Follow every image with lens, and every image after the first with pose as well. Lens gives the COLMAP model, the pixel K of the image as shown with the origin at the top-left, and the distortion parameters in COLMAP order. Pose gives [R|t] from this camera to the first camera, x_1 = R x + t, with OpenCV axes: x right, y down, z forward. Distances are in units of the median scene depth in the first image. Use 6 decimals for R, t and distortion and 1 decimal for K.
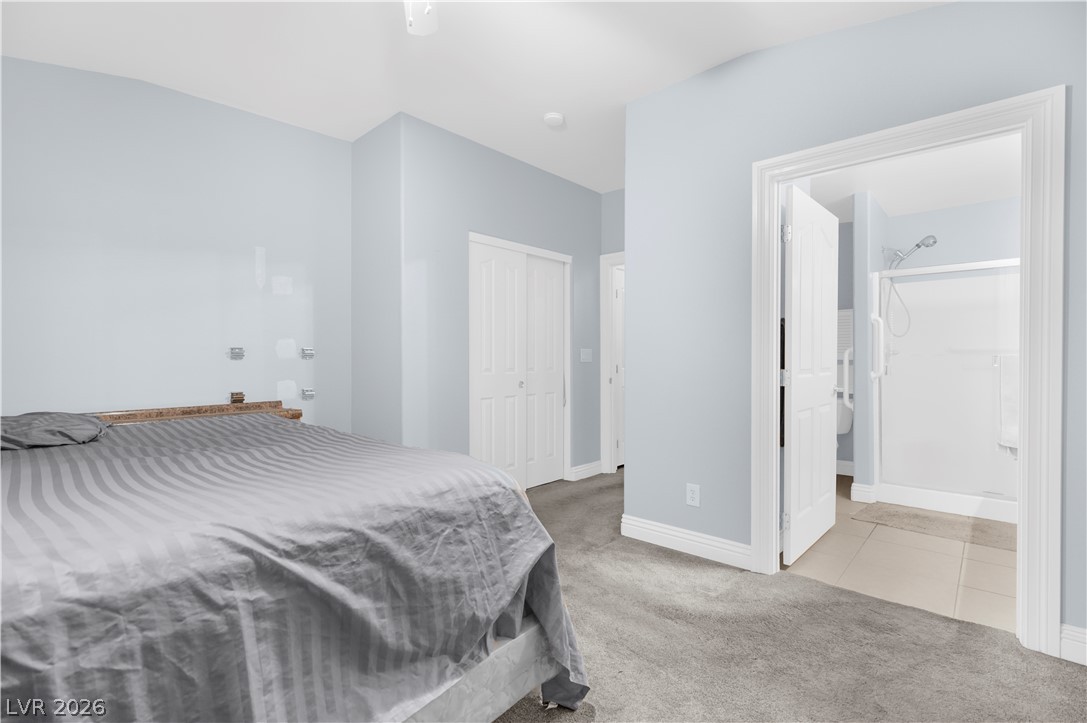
lens RADIAL K [[492.3, 0, 542.3], [0, 492.3, 368.1], [0, 0, 1]] dist [-0.003008, 0.000455]
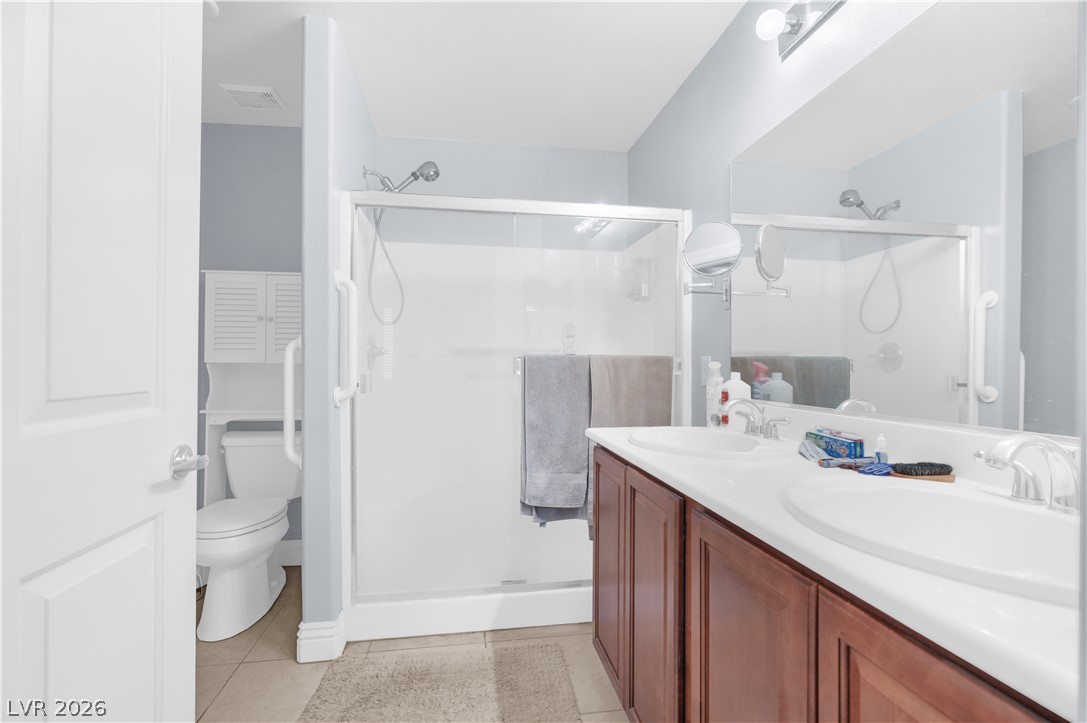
lens RADIAL K [[492.3, 0, 541.3], [0, 492.3, 365.3], [0, 0, 1]] dist [-0.003008, 0.000455]
pose [[0.633677, 0.001453, 0.773596, 0.415643], [0.005680, 0.999963, -0.006530, -0.010750], [-0.773576, 0.008532, 0.633646, 0.523239]]
